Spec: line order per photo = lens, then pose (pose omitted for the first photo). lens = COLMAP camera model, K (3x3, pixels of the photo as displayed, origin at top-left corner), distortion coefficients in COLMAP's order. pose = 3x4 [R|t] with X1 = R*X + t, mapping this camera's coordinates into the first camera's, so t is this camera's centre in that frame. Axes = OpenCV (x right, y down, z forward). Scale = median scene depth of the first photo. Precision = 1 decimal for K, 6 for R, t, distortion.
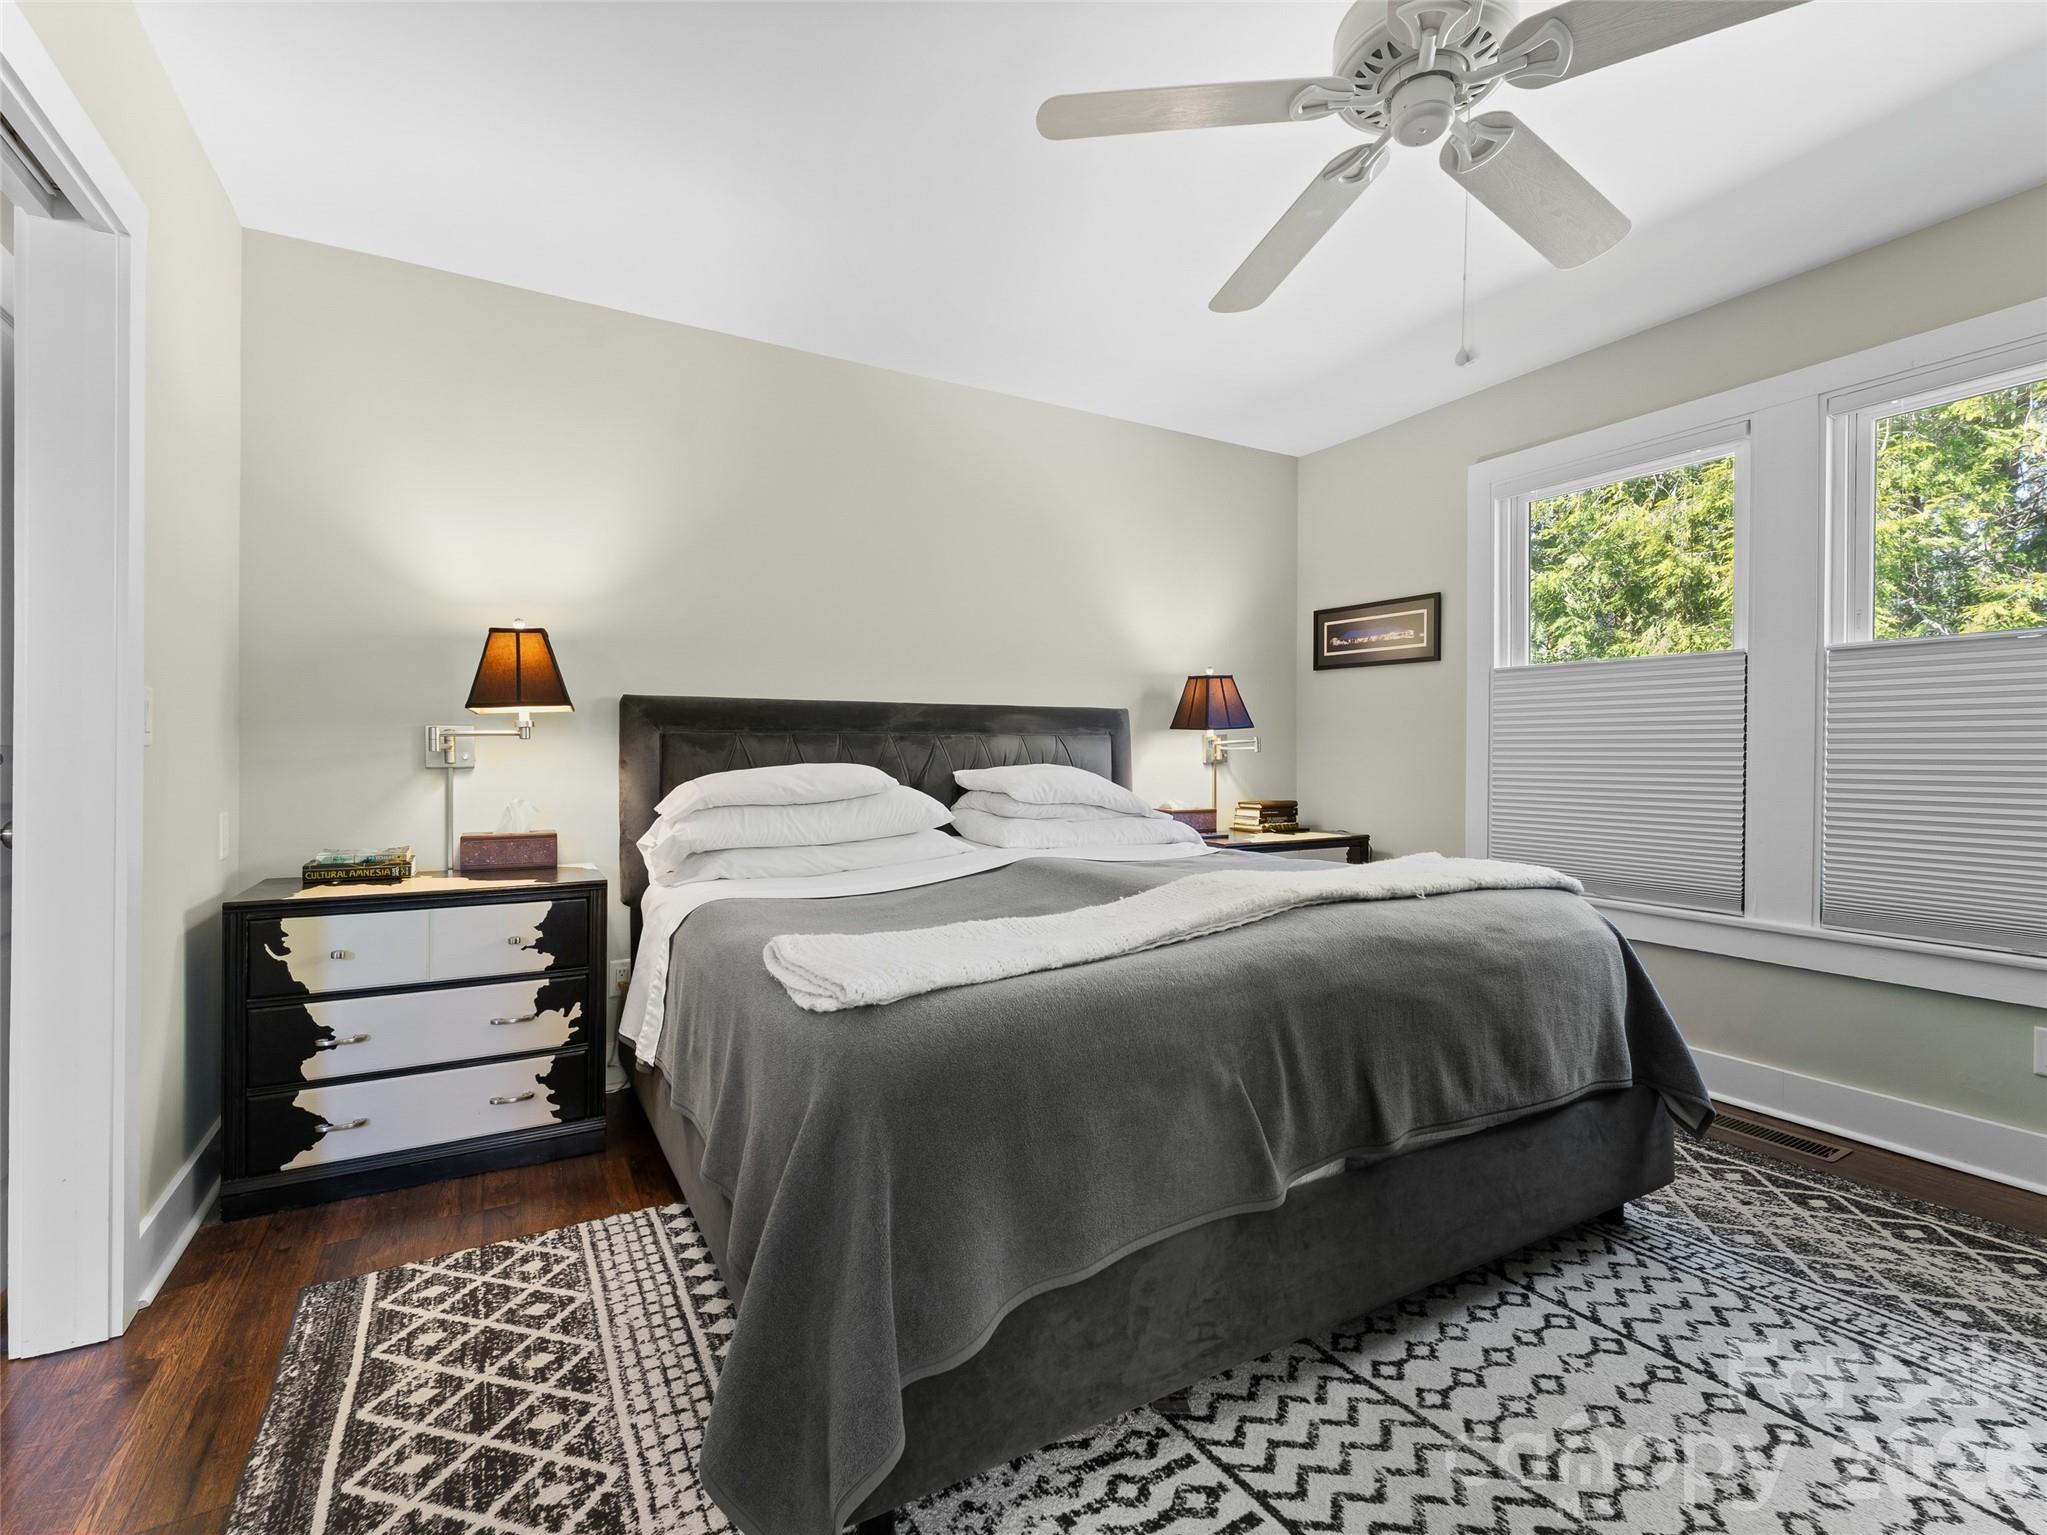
lens RADIAL K [[904.2, 0, 1012.6], [0, 904.2, 760.7], [0, 0, 1]] dist [-0.000141, -0.000003]
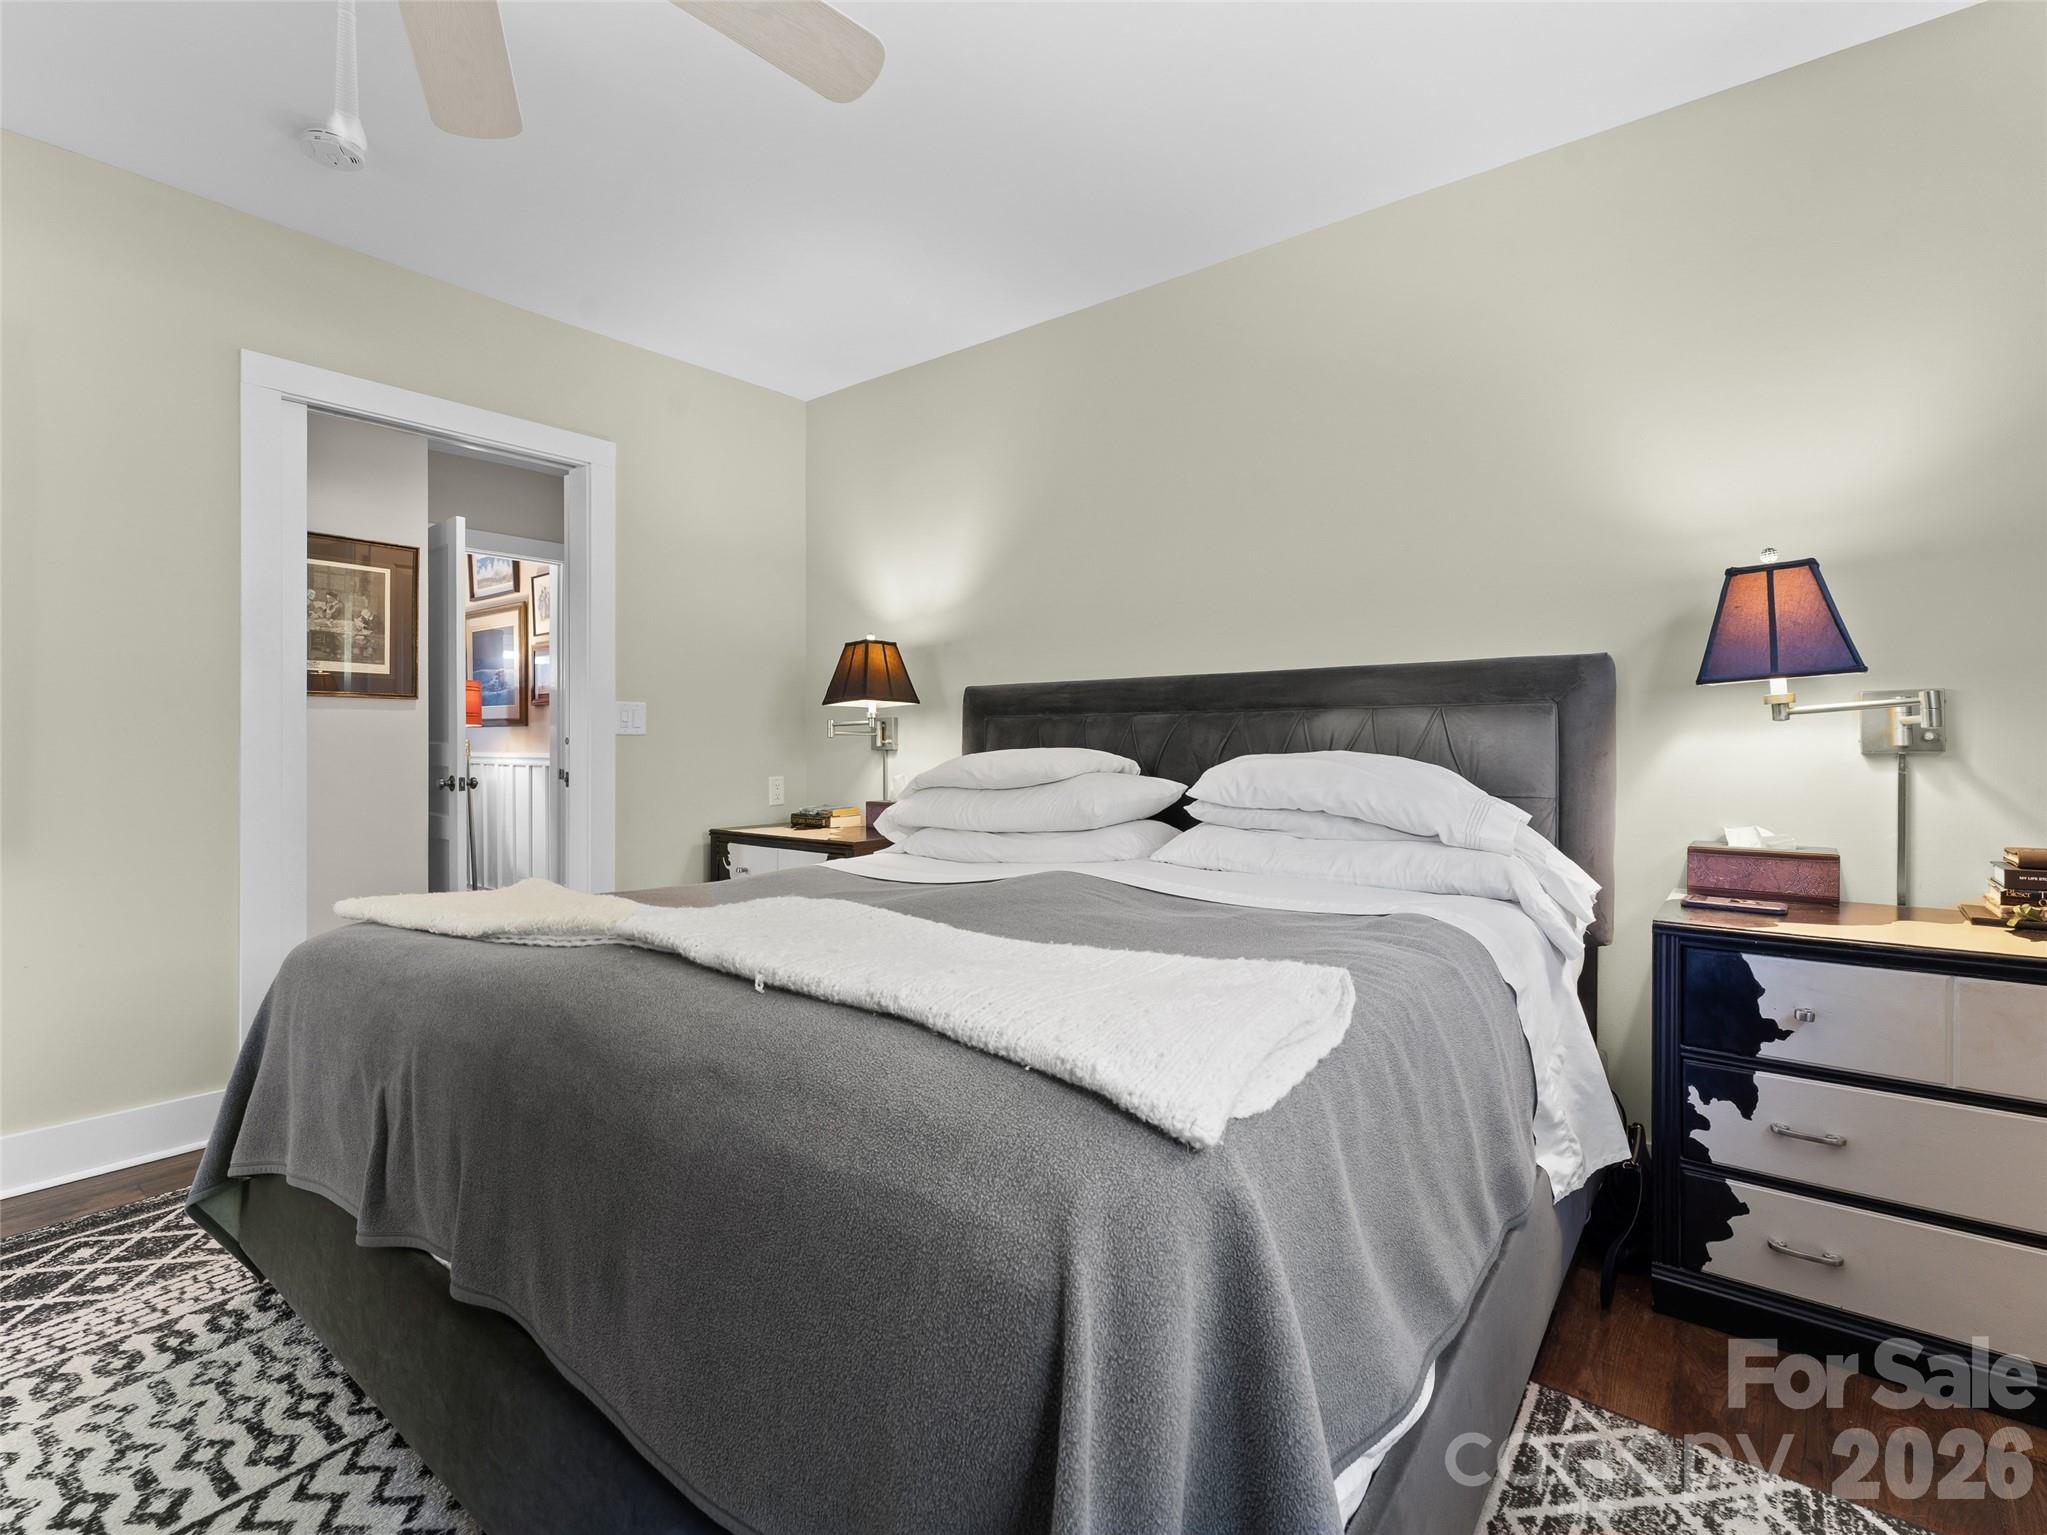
lens RADIAL K [[949.1, 0, 1038.9], [0, 949.1, 736.1], [0, 0, 1]] dist [-0.000624, 0.000449]
pose [[0.400007, -0.008062, -0.916477, 0.686827], [-0.003438, 0.999941, -0.010297, 0.000745], [0.916506, 0.007270, 0.399956, 0.597658]]
